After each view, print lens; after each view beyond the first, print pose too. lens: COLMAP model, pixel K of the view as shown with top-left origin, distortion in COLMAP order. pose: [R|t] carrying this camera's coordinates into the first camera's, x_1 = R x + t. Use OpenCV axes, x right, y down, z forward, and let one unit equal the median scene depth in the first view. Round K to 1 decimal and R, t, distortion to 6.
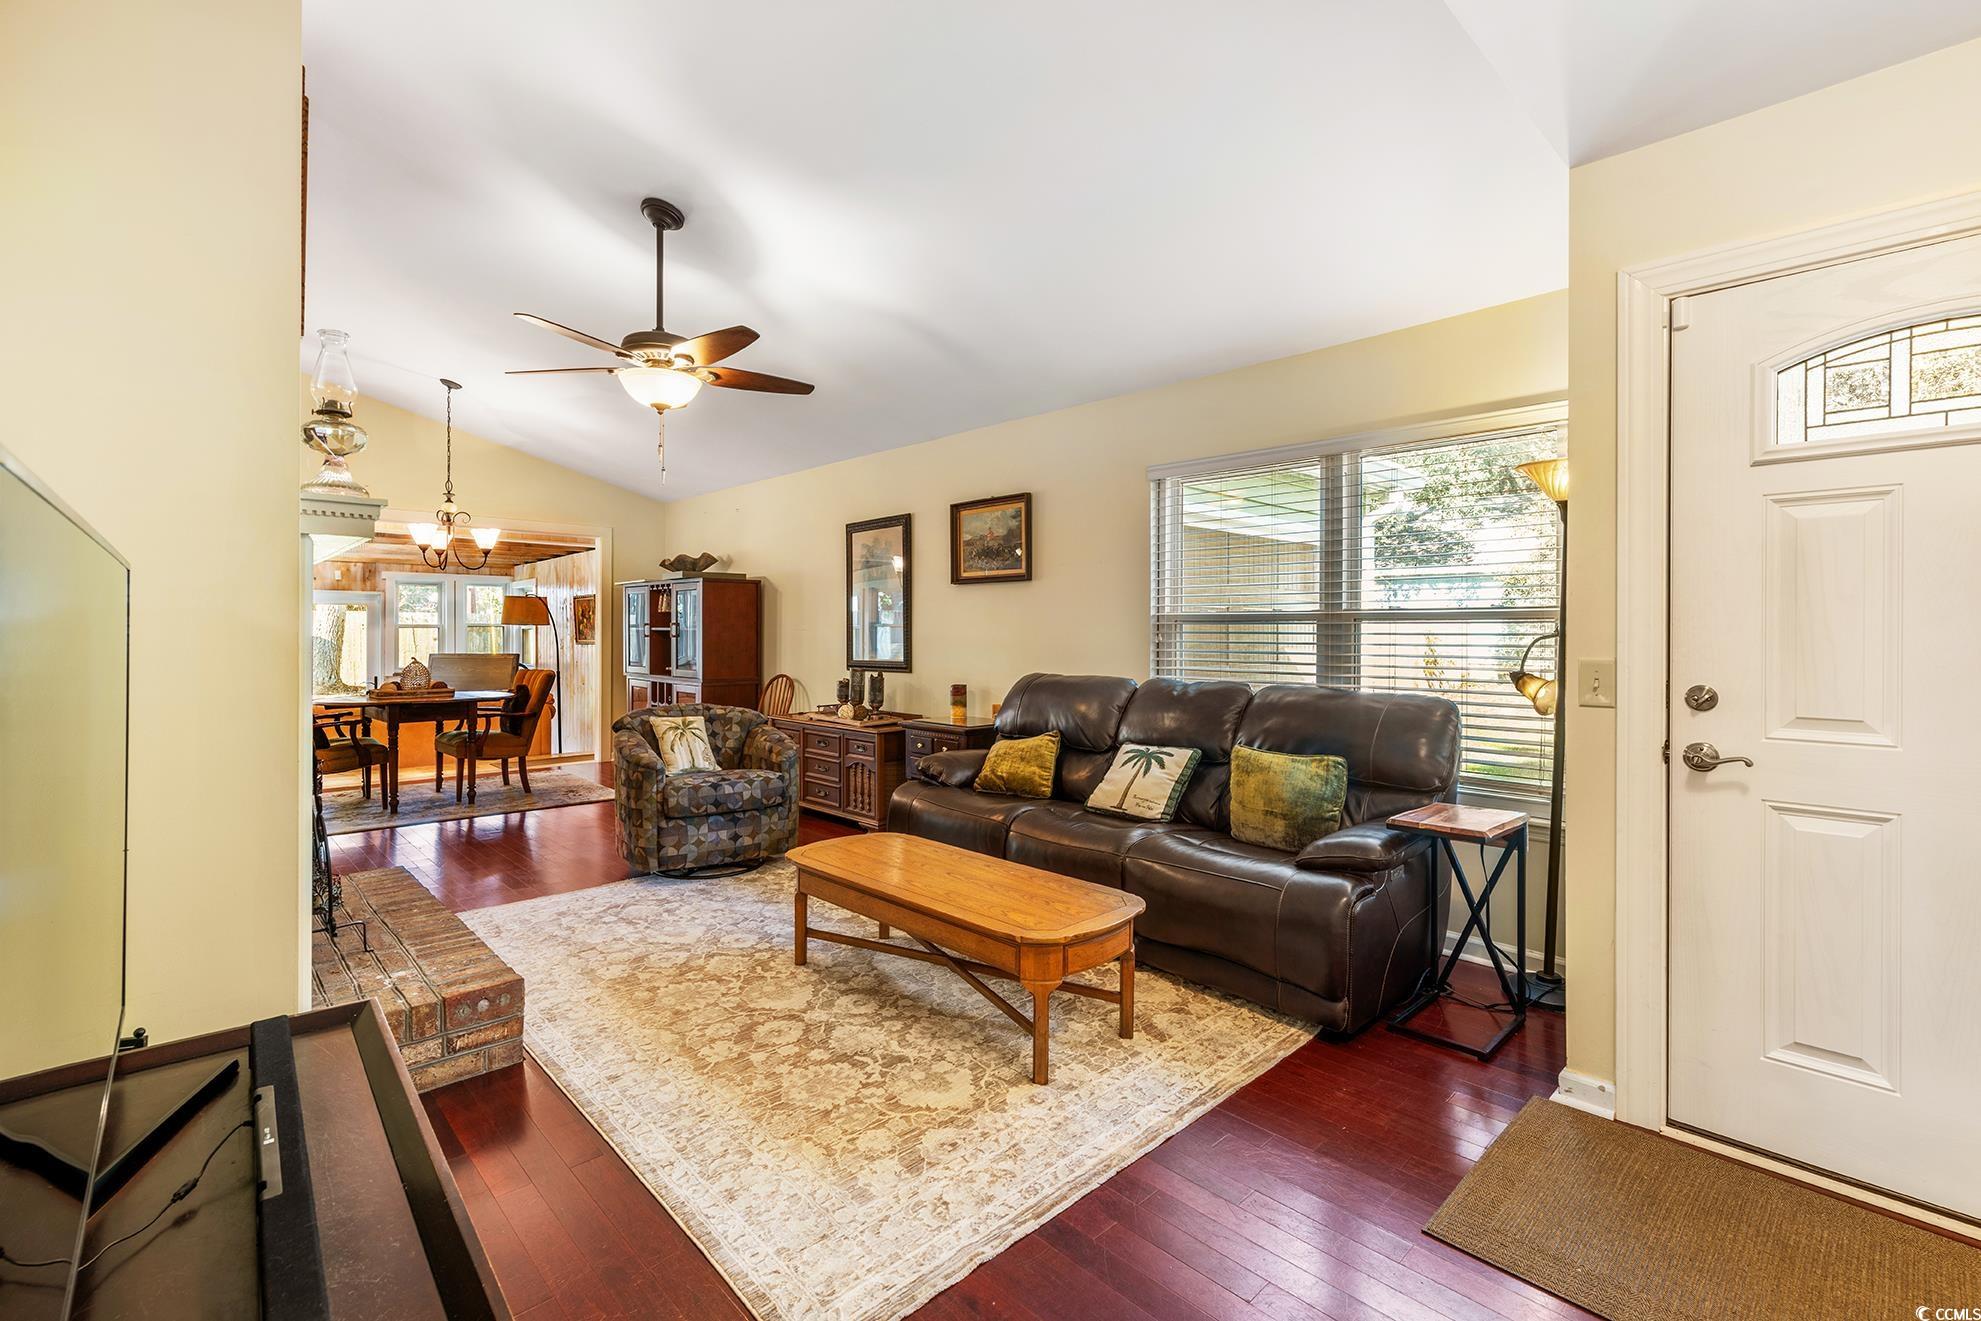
lens RADIAL K [[882.1, 0, 1014.0], [0, 882.1, 632.3], [0, 0, 1]] dist [0.011831, -0.002984]
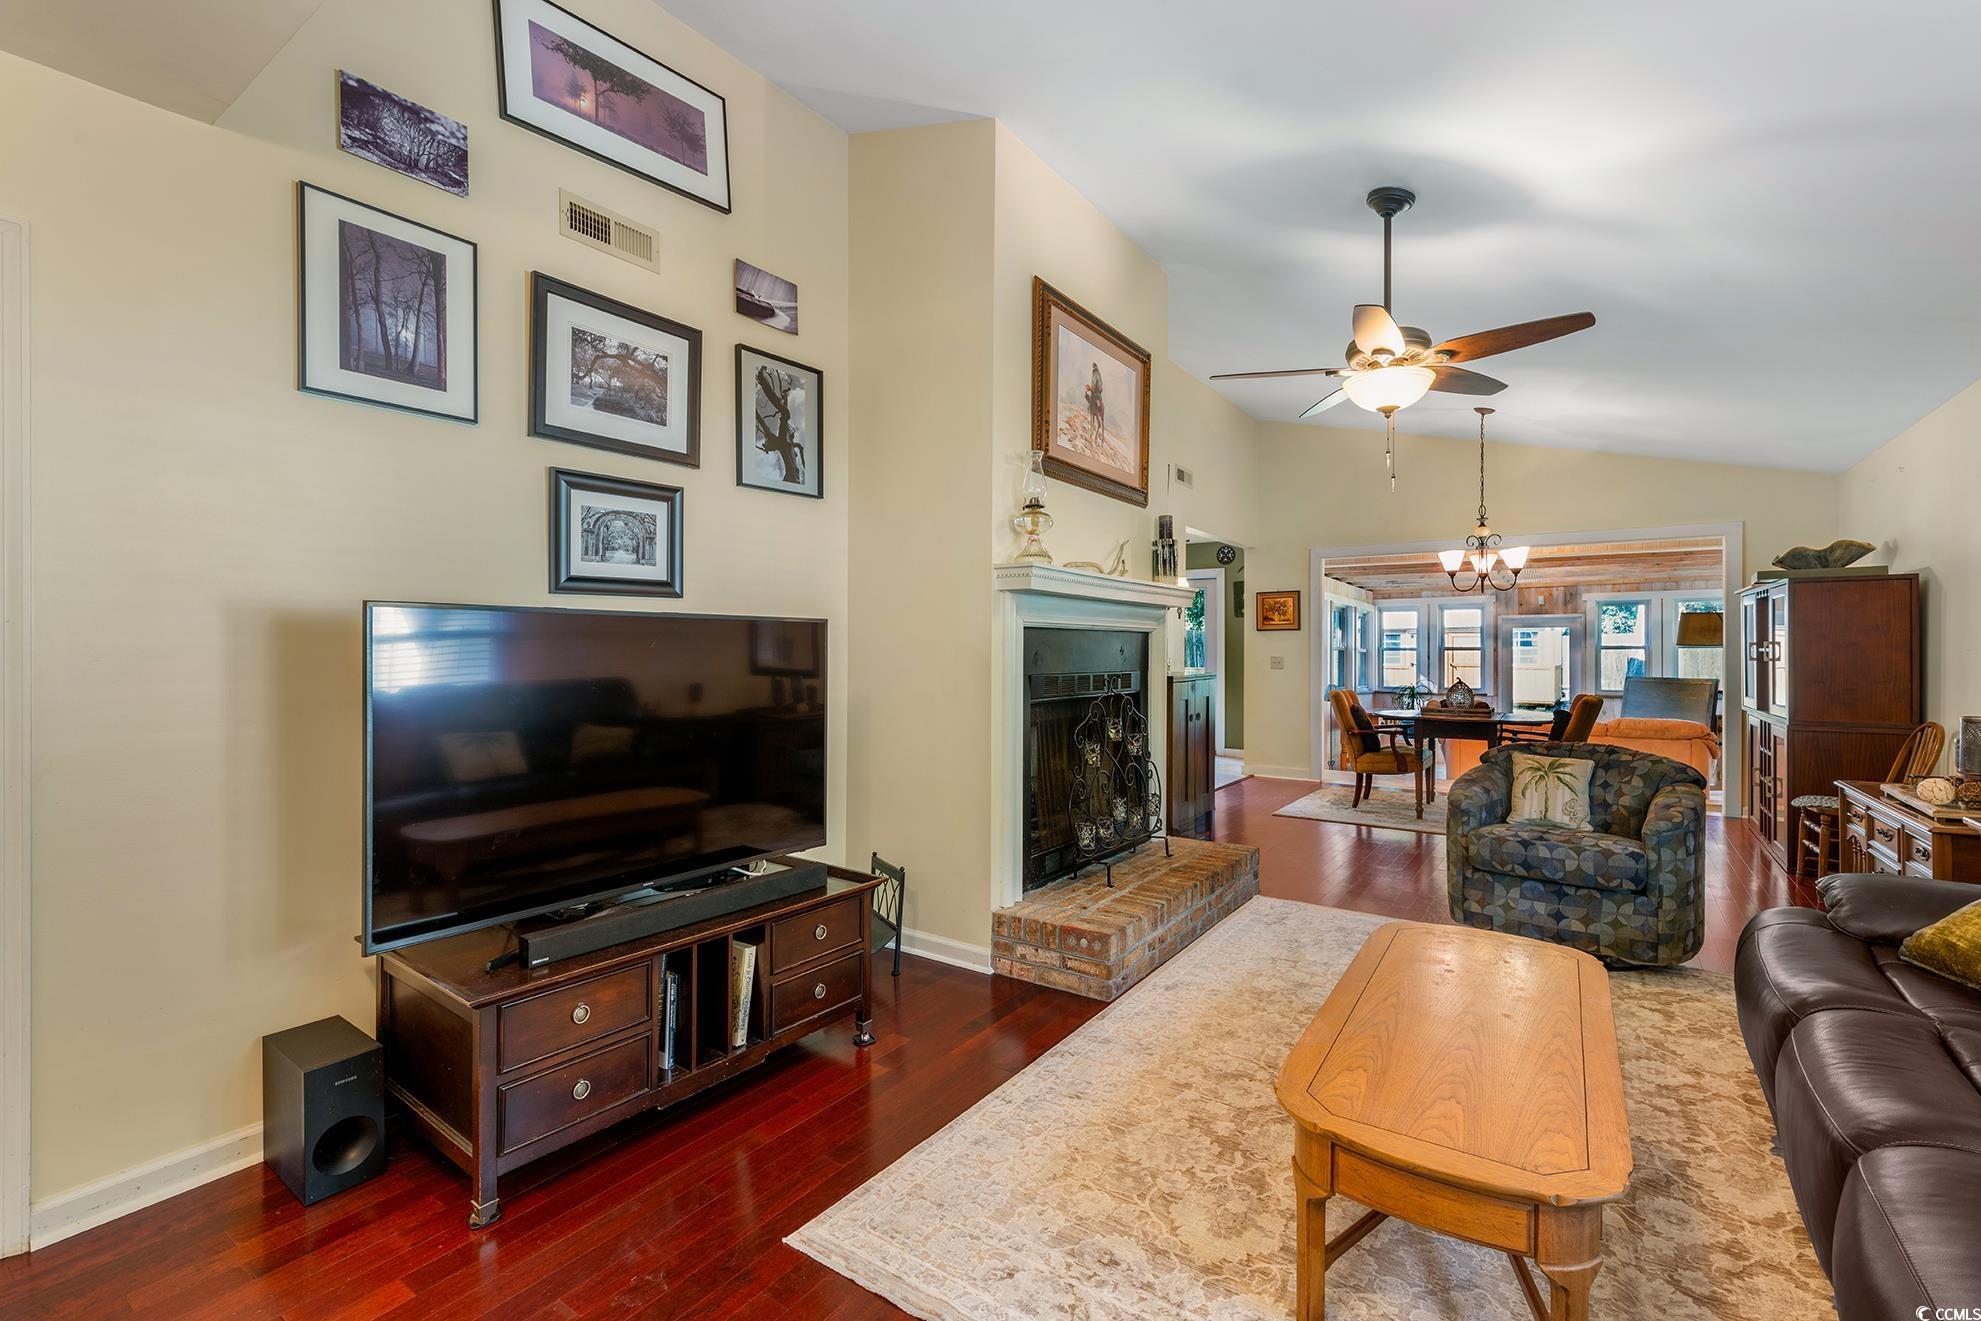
lens RADIAL K [[882.1, 0, 988.4], [0, 882.1, 646.2], [0, 0, 1]] dist [0.011831, -0.002984]
pose [[0.177253, -0.008049, -0.984132, 0.379473], [-0.000874, 0.999965, -0.008336, -0.000057], [0.984165, 0.002338, 0.177239, 0.372472]]
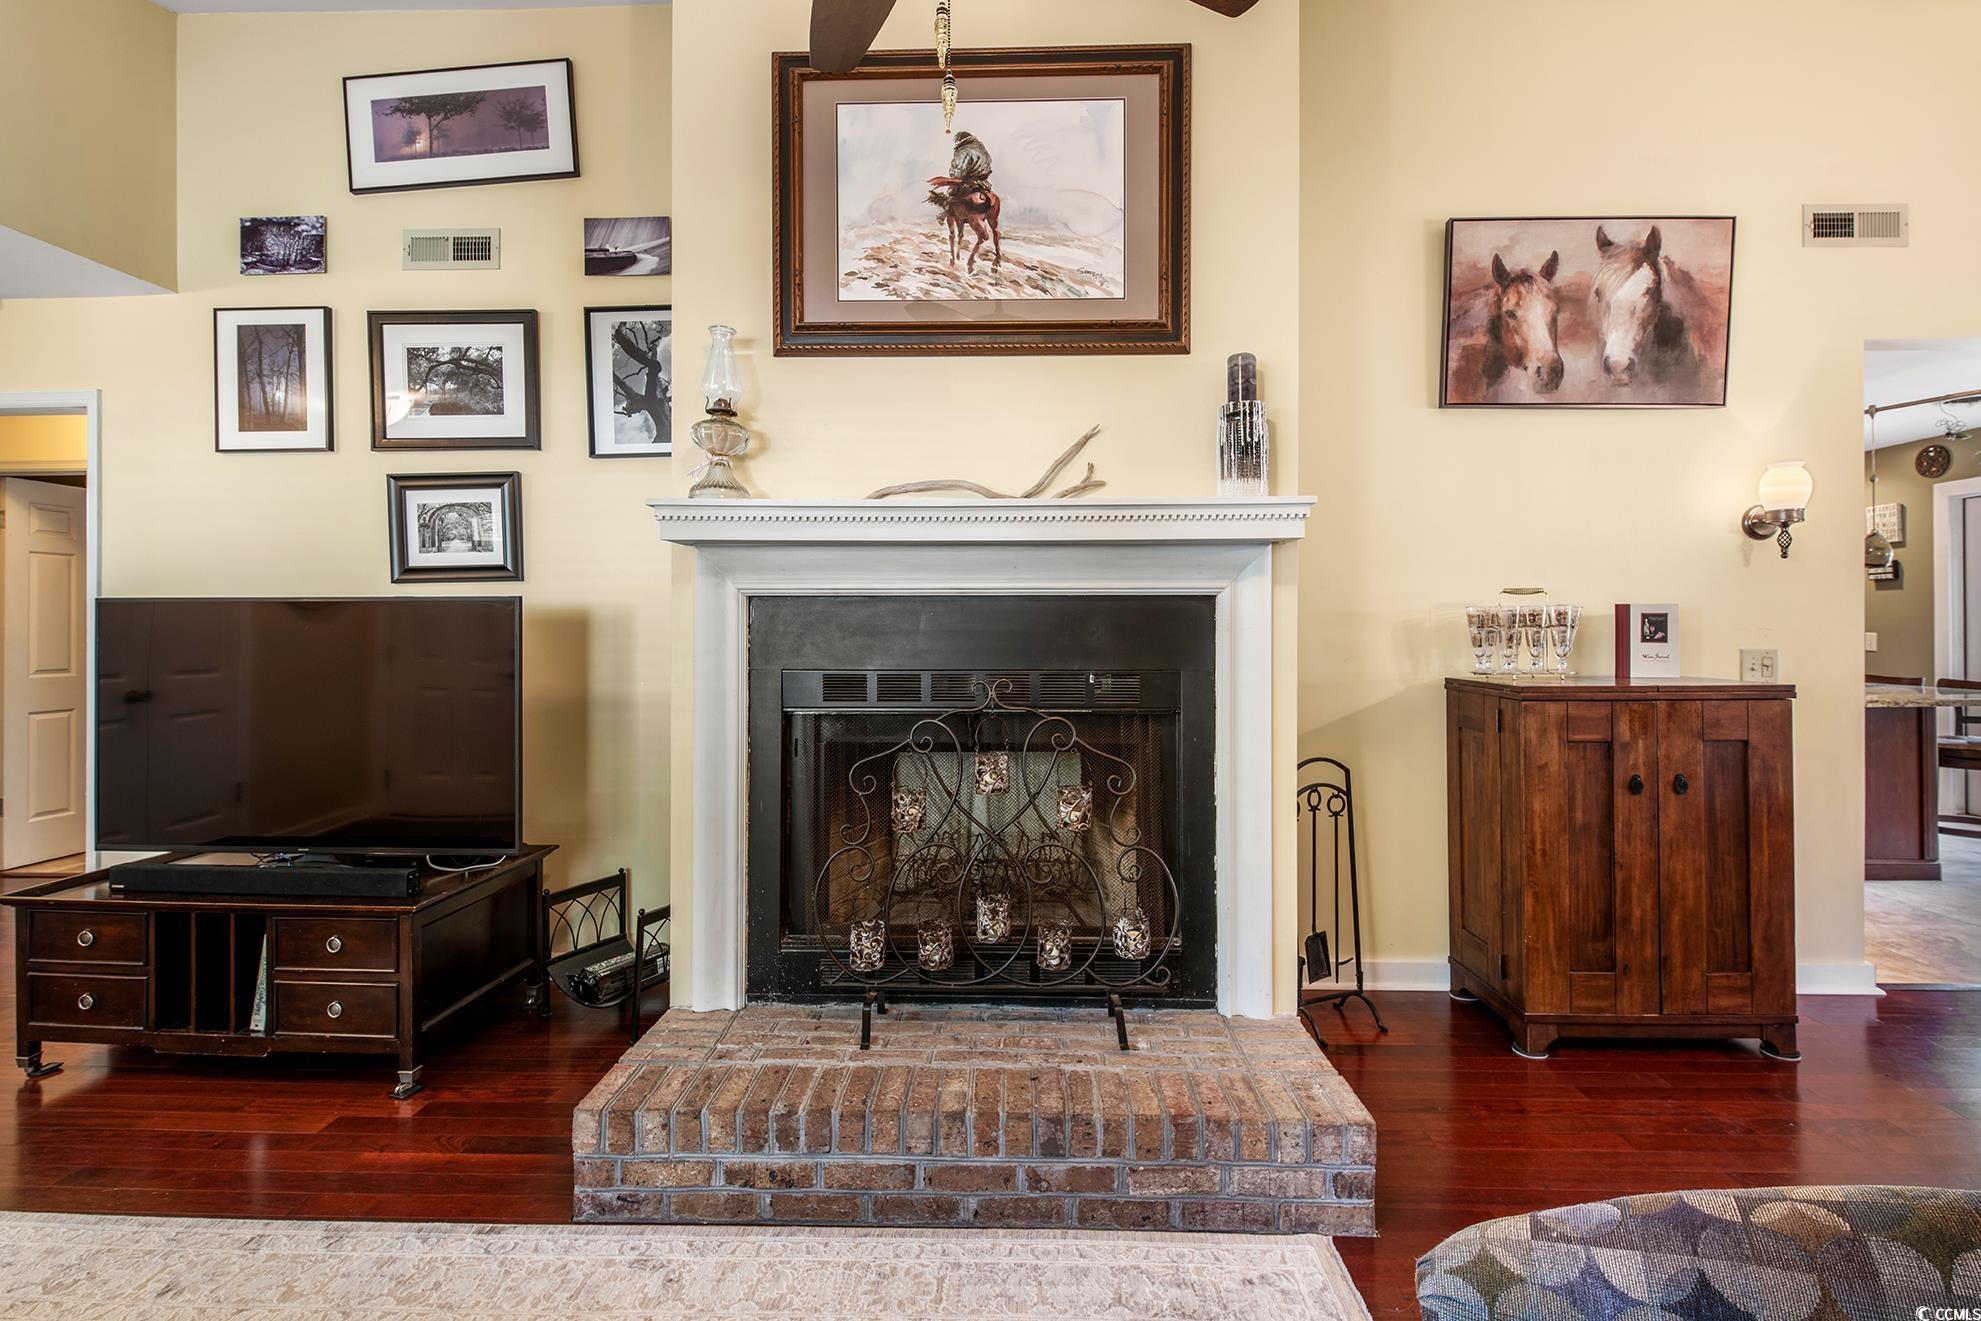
lens RADIAL K [[882.1, 0, 982.2], [0, 882.1, 628.2], [0, 0, 1]] dist [0.011831, -0.002984]
pose [[-0.735459, -0.007914, -0.677523, -0.180488], [-0.003297, 0.999962, -0.008102, -0.001706], [0.677562, -0.003725, -0.735457, 1.070611]]
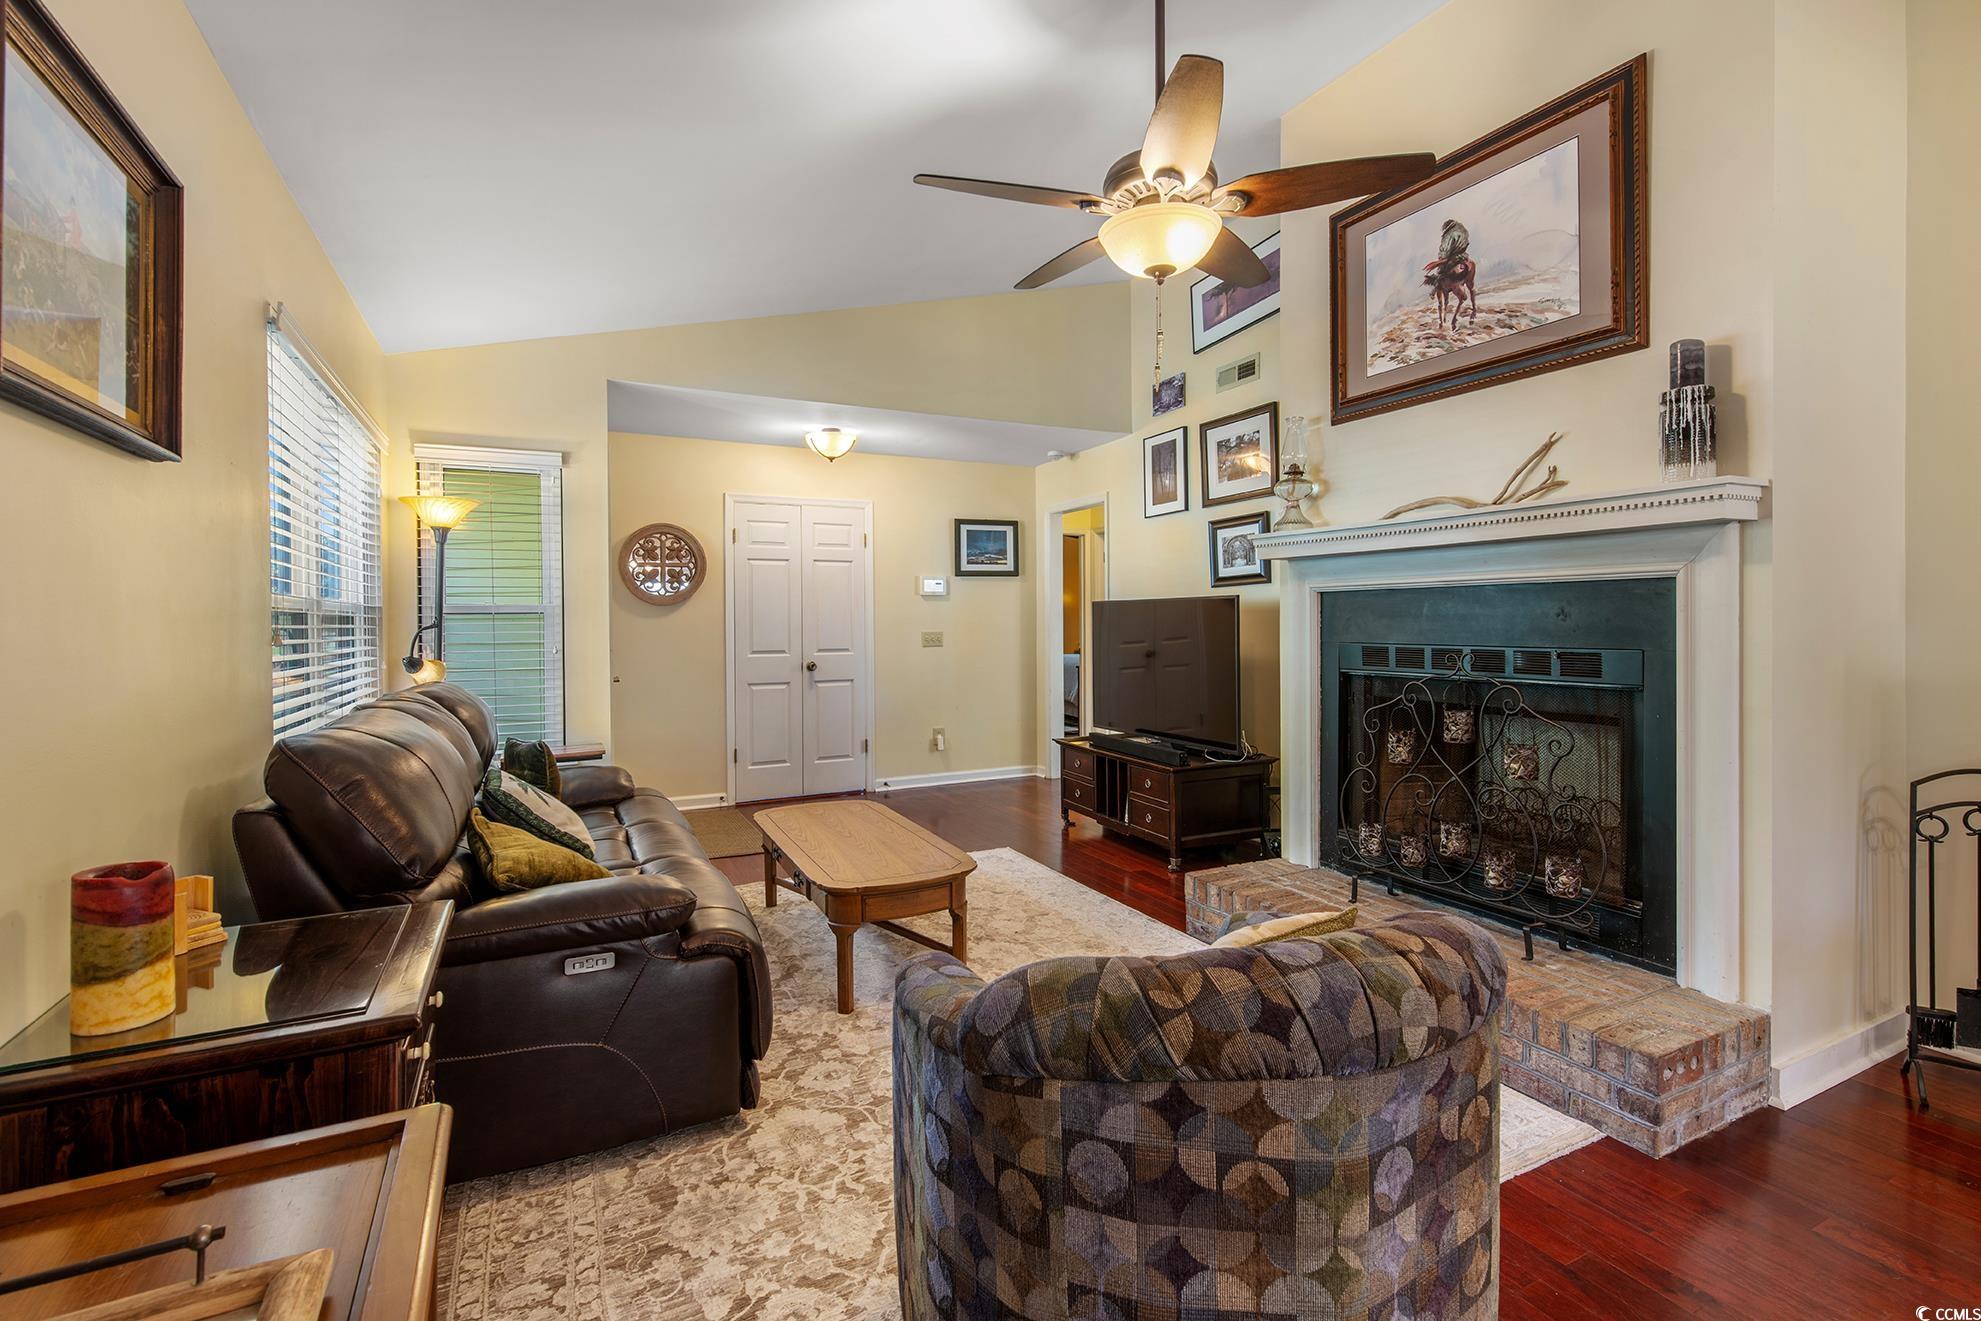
lens RADIAL K [[882.1, 0, 998.6], [0, 882.1, 631.5], [0, 0, 1]] dist [0.011831, -0.002984]
pose [[-0.949638, -0.001218, 0.313347, -0.426724], [0.003544, 0.999887, 0.014628, -0.002476], [-0.313329, 0.015001, -0.949526, 1.439456]]
